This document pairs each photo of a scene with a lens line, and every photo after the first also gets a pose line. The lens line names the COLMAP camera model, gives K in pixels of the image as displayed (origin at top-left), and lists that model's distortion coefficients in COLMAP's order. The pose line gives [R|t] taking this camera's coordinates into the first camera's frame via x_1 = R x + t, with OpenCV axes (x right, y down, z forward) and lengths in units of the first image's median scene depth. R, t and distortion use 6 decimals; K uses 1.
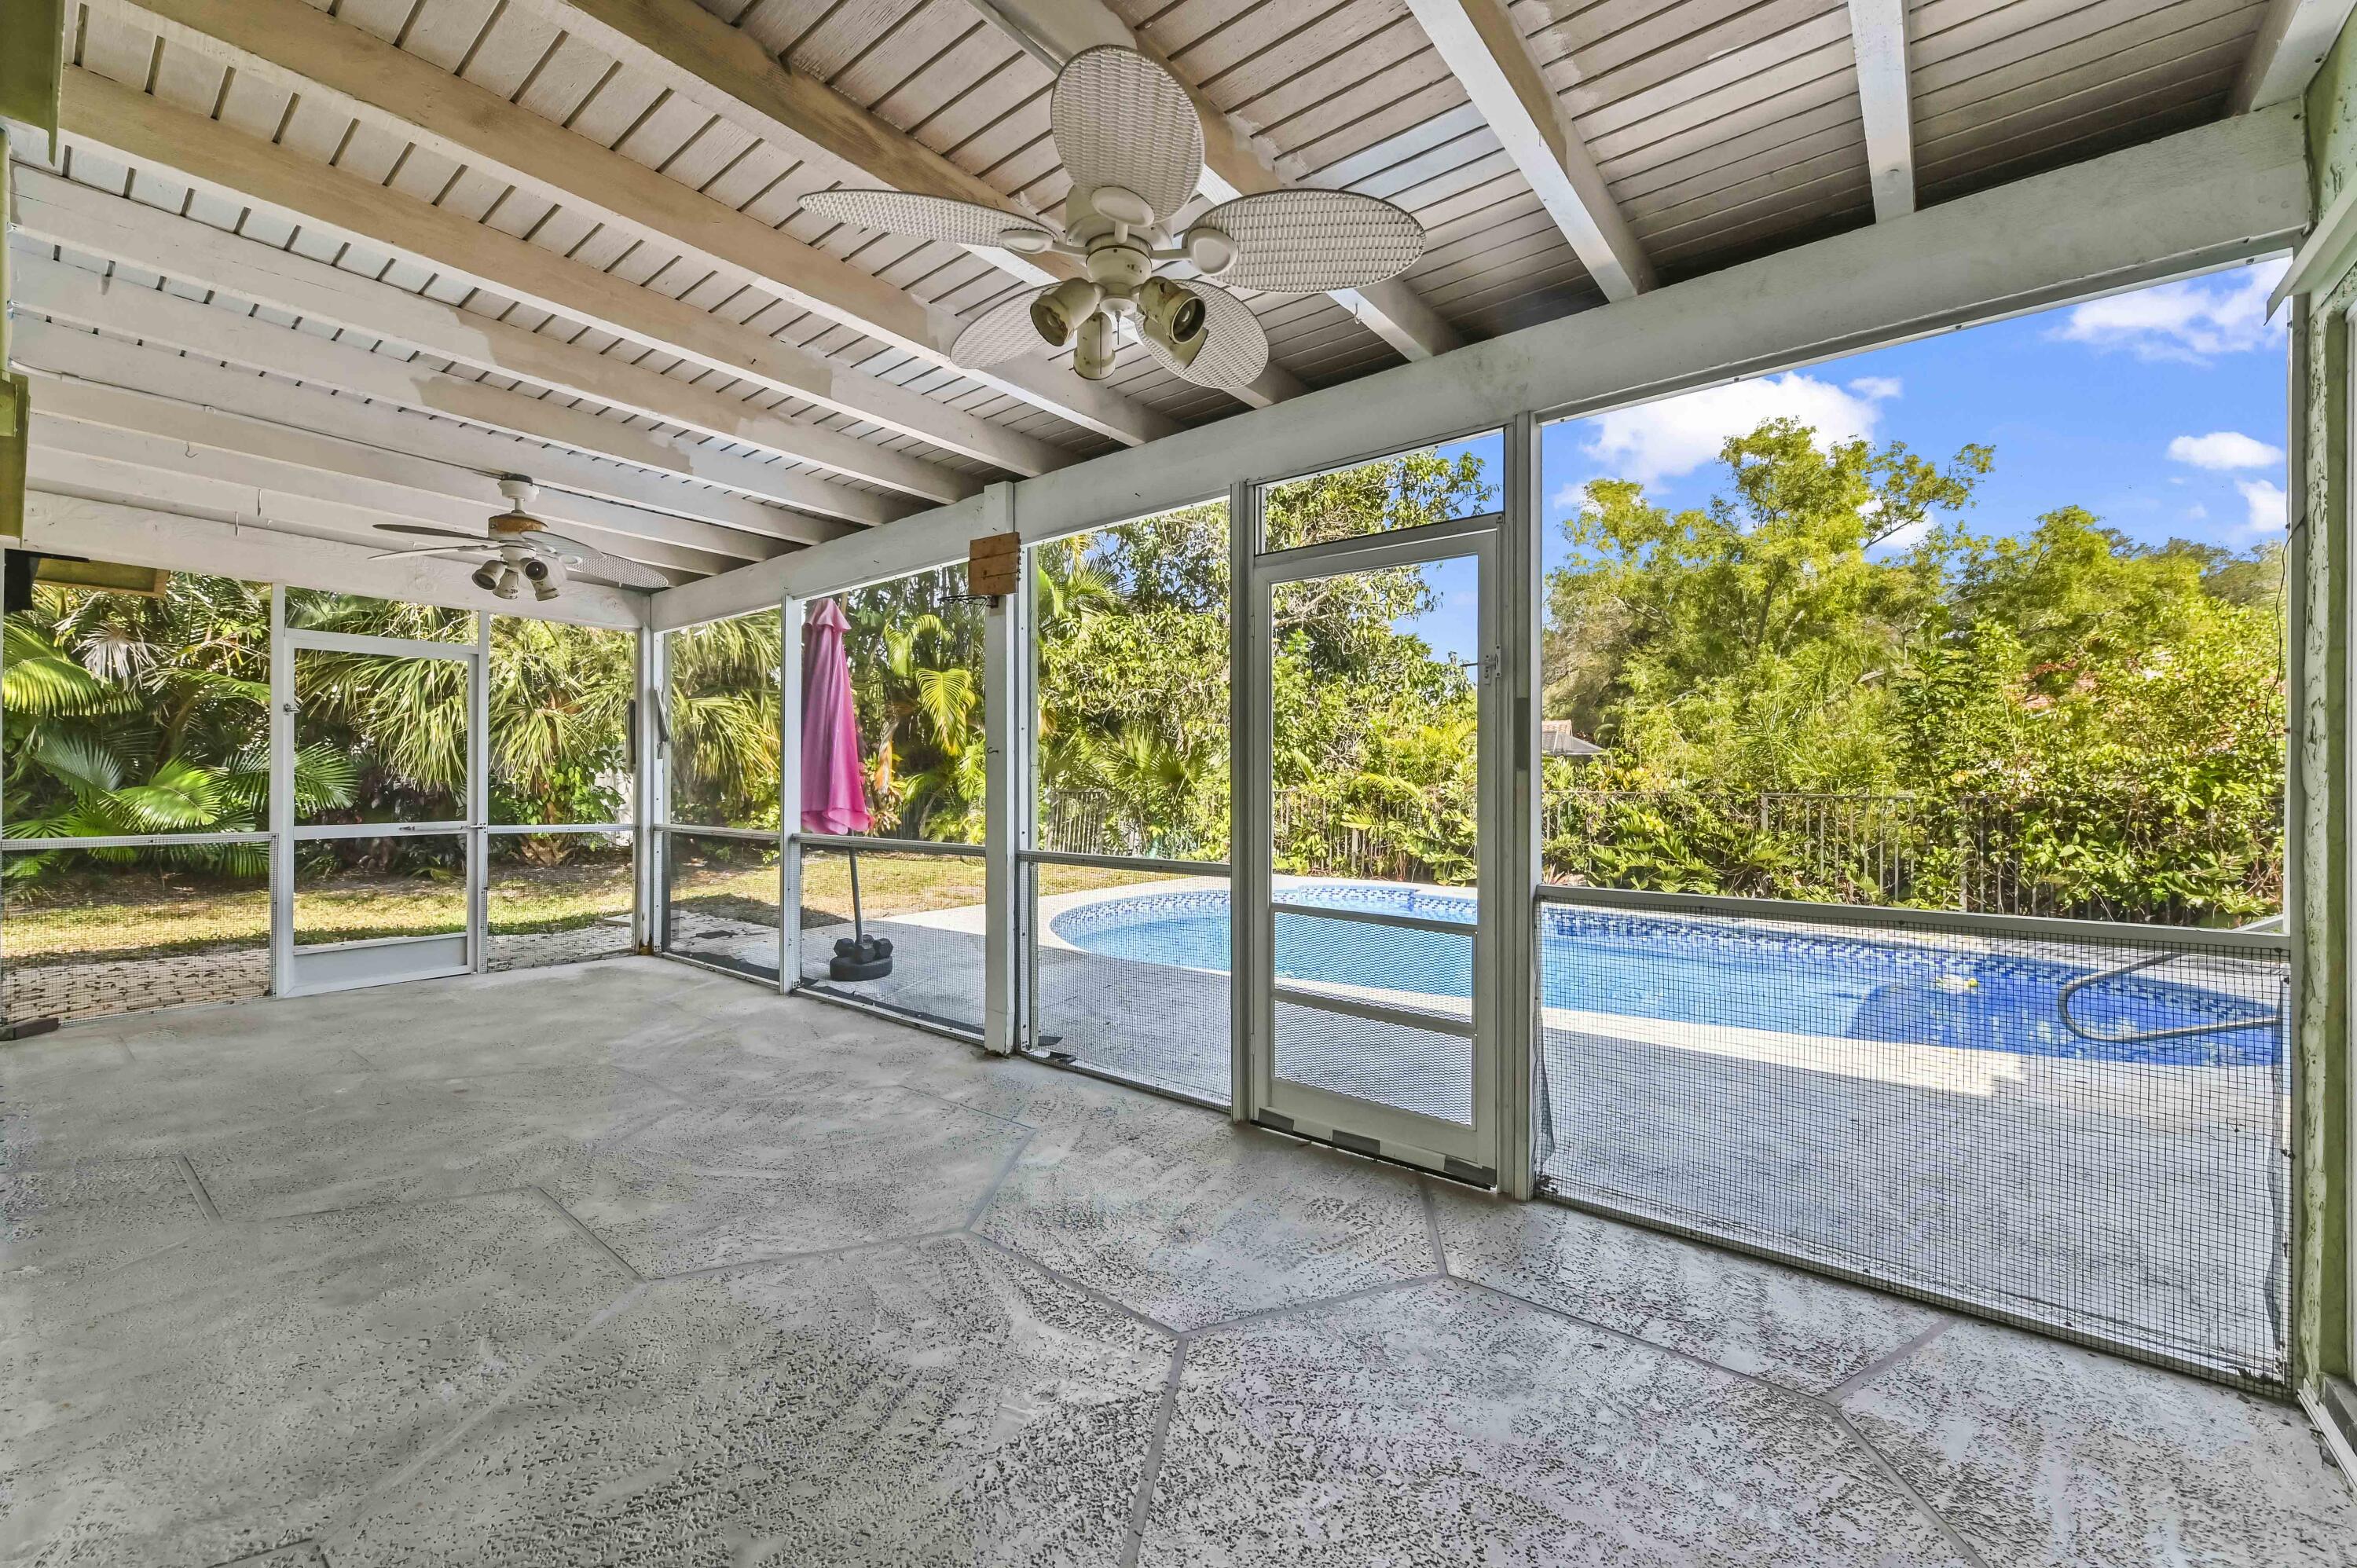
lens RADIAL K [[939.6, 0, 1188.7], [0, 939.6, 770.1], [0, 0, 1]] dist [0.006142, -0.000144]
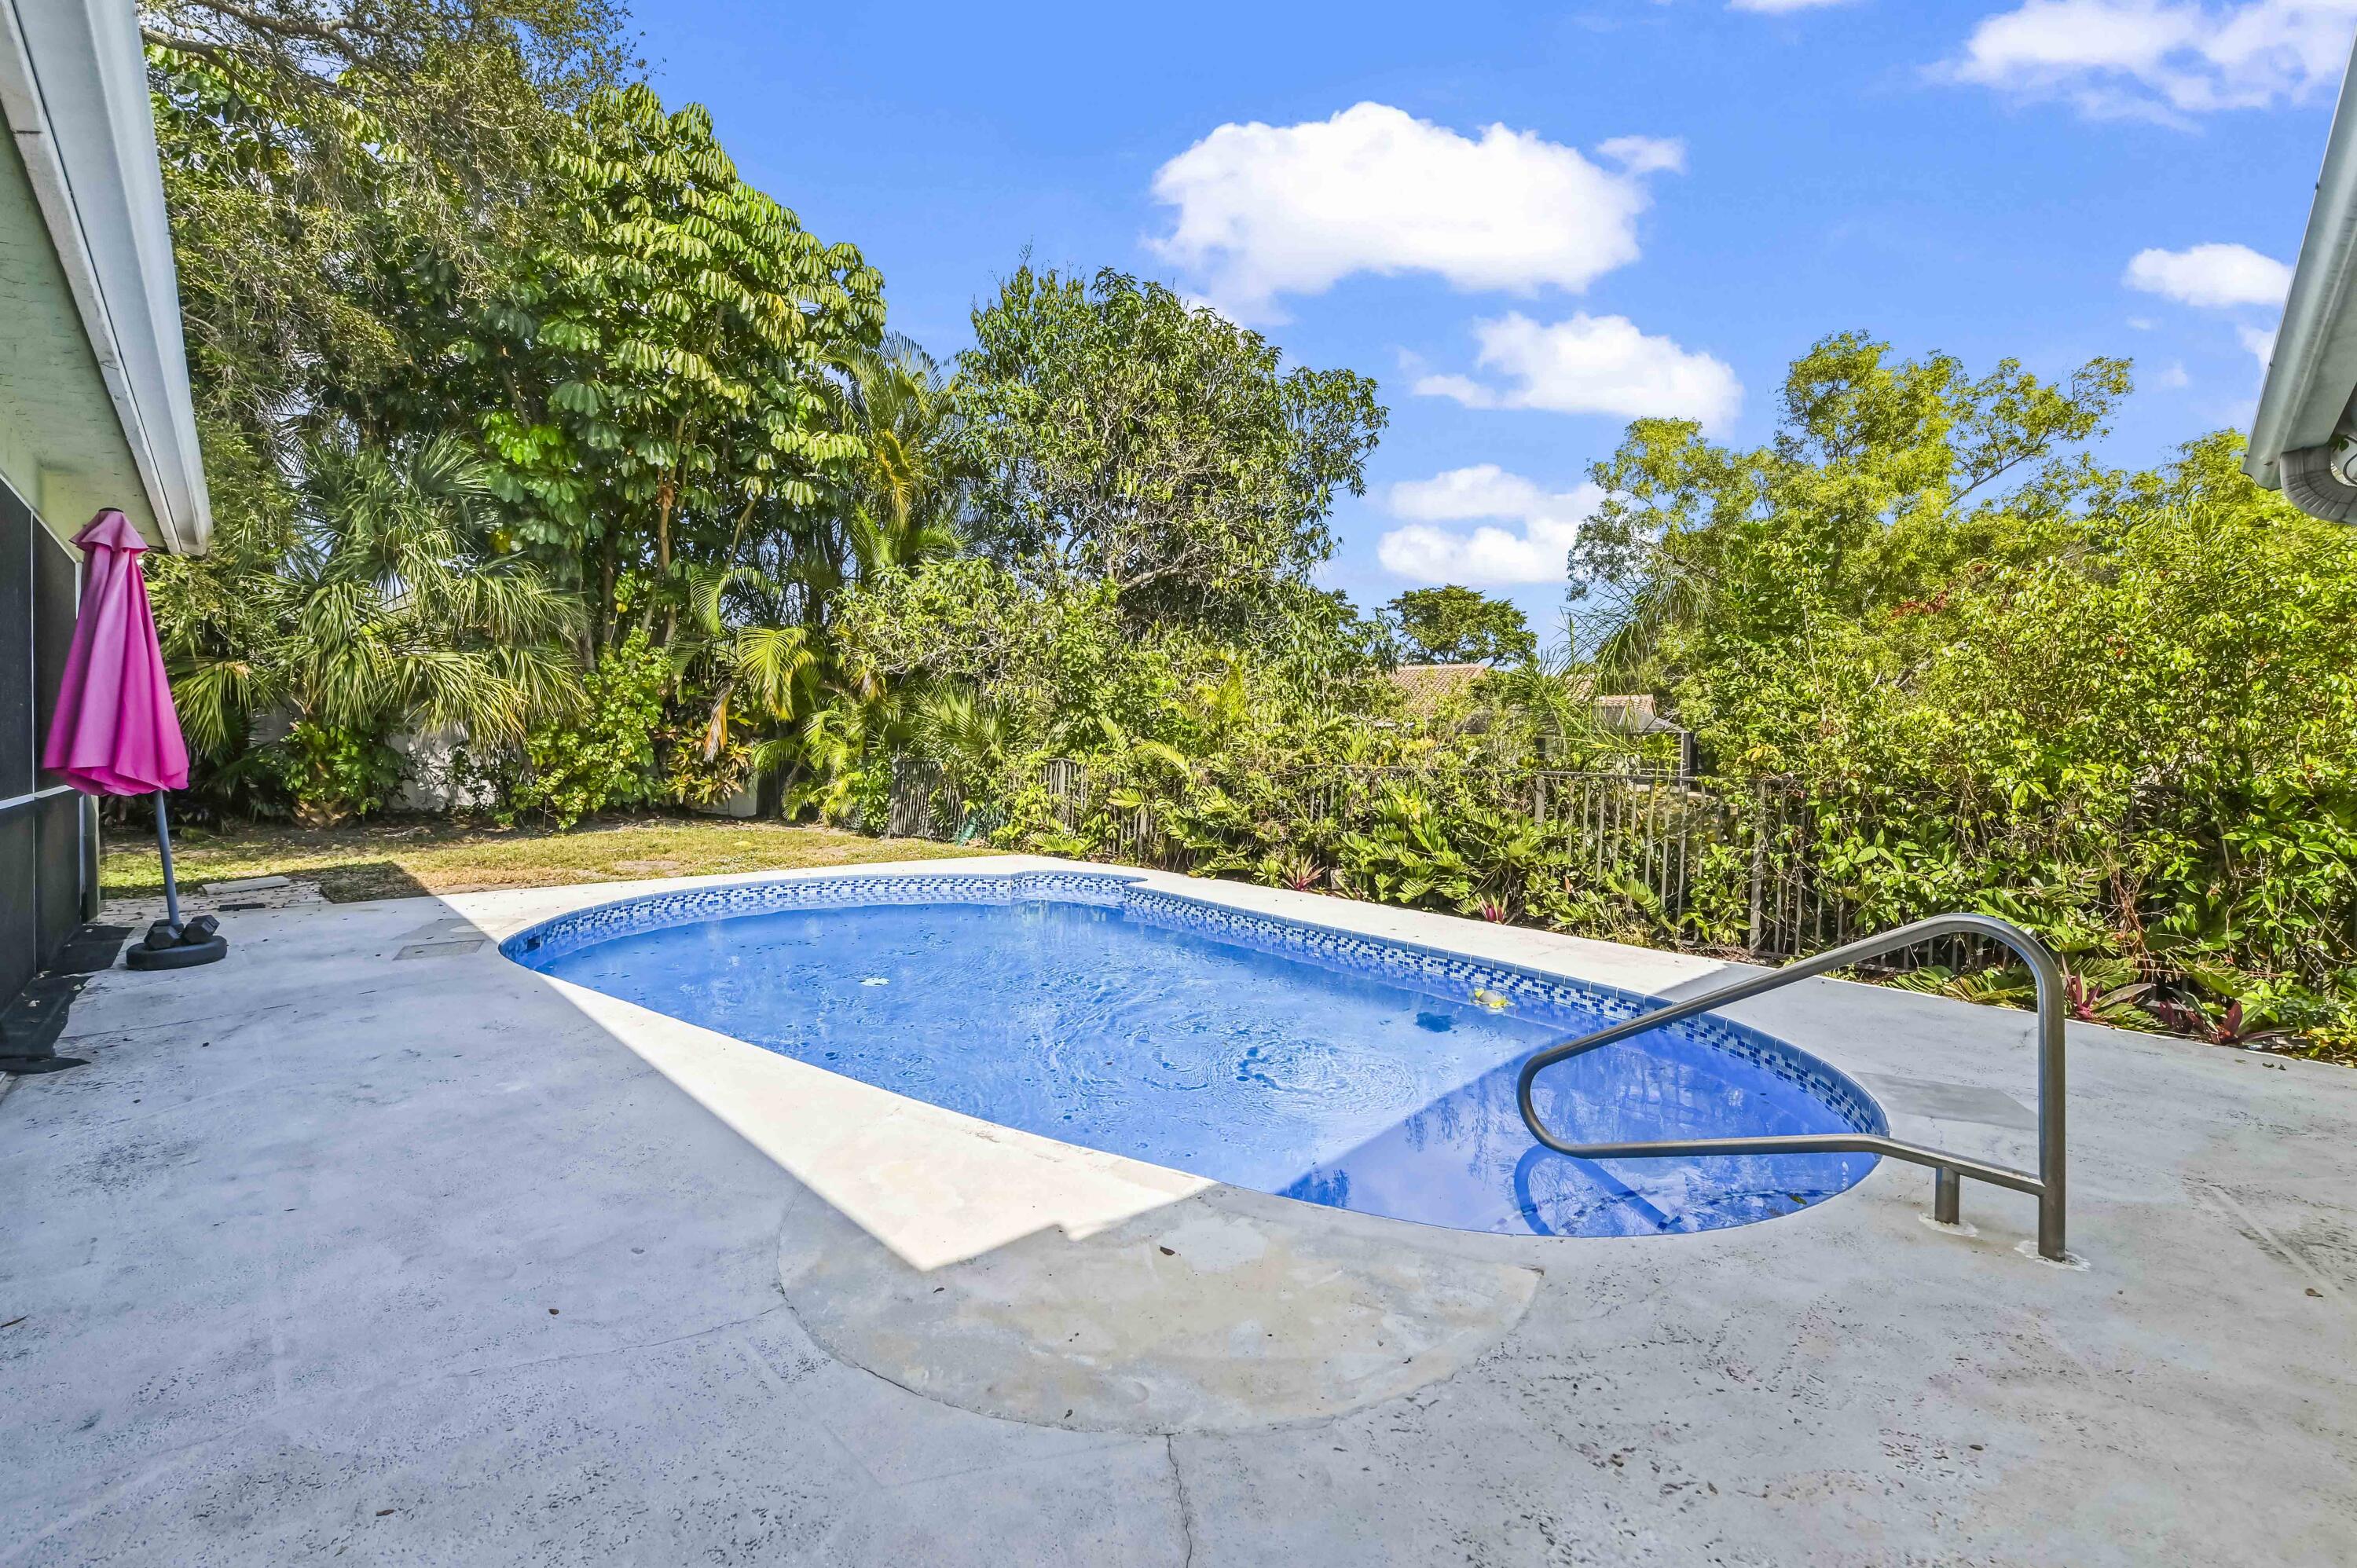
lens RADIAL K [[963.3, 0, 1153.2], [0, 963.3, 773.0], [0, 0, 1]] dist [-0.000613, -0.000129]
pose [[0.991734, 0.016747, -0.127210, 0.338515], [-0.013049, 0.999469, 0.029841, 0.005742], [0.127643, -0.027934, 0.991427, 0.142971]]
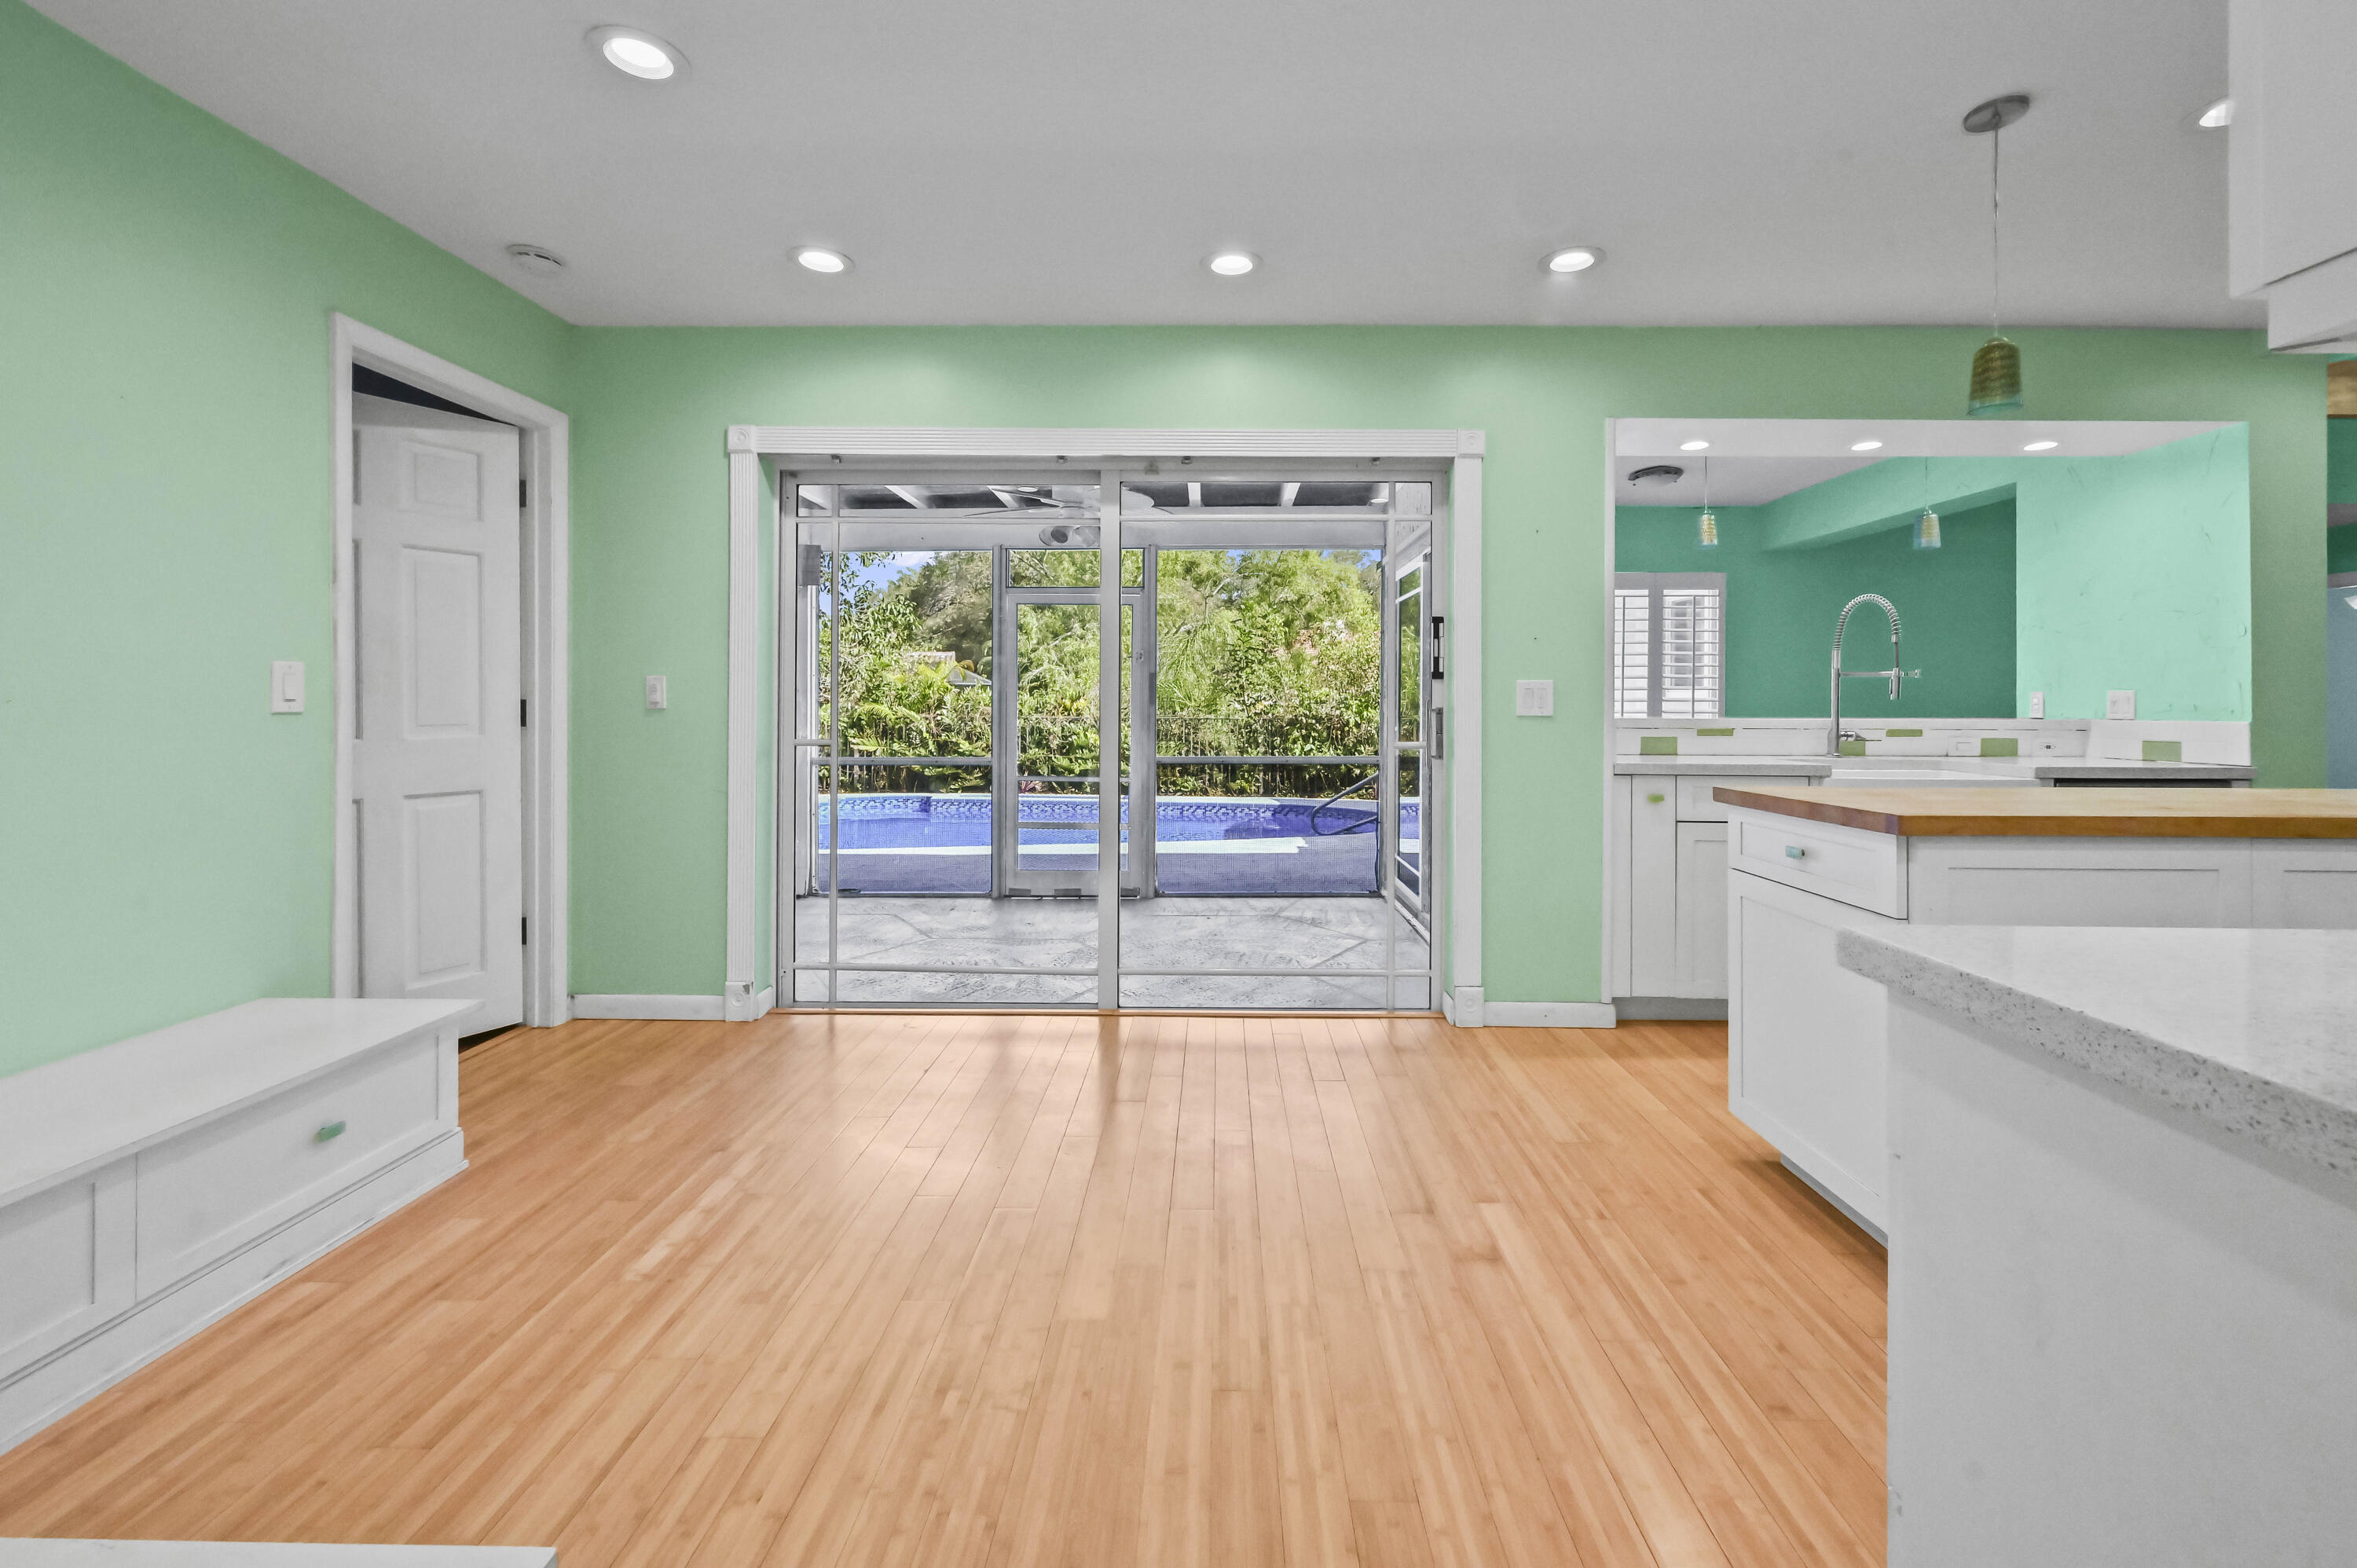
lens RADIAL K [[968.2, 0, 1178.2], [0, 968.2, 723.6], [0, 0, 1]] dist [0.000164, 0.000099]
pose [[0.803878, -0.012246, 0.594668, -0.243048], [-0.003424, 0.999676, 0.025216, -0.003347], [-0.594785, -0.022307, 0.803576, -0.222421]]
